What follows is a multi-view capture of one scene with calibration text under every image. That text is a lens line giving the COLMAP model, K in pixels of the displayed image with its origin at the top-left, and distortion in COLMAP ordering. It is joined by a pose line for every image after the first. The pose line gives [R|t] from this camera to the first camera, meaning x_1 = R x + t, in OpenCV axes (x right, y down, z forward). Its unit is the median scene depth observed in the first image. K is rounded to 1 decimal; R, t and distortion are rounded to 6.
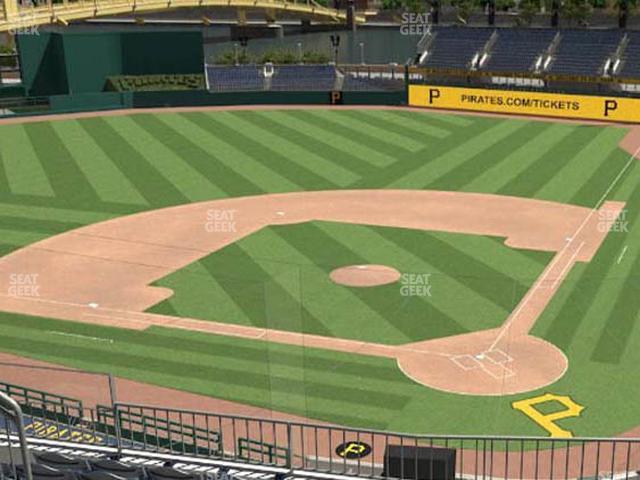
lens RADIAL K [[898.2, 0, 405.2], [0, 898.2, 240.8], [0, 0, 1]] dist [0.002315, 0.007226]
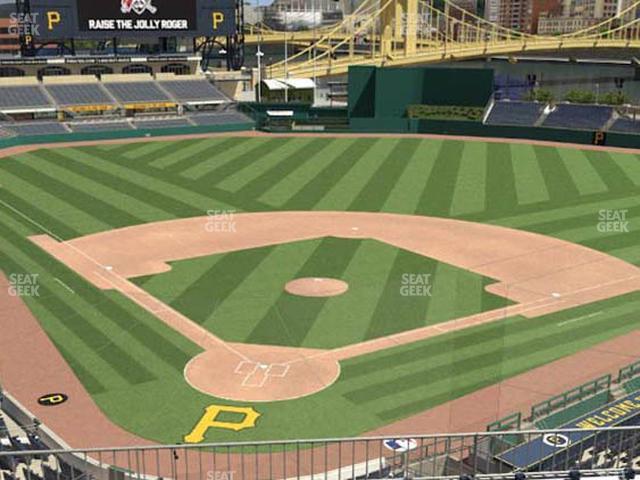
lens RADIAL K [[814.7, 0, 316.9], [0, 814.7, 260.2], [0, 0, 1]] dist [0.007651, 0.003282]
pose [[0.812526, 0.163441, -0.559542, 0.220437], [-0.162955, 0.985305, 0.051173, -0.019673], [0.559684, 0.049601, 0.827220, 0.068025]]
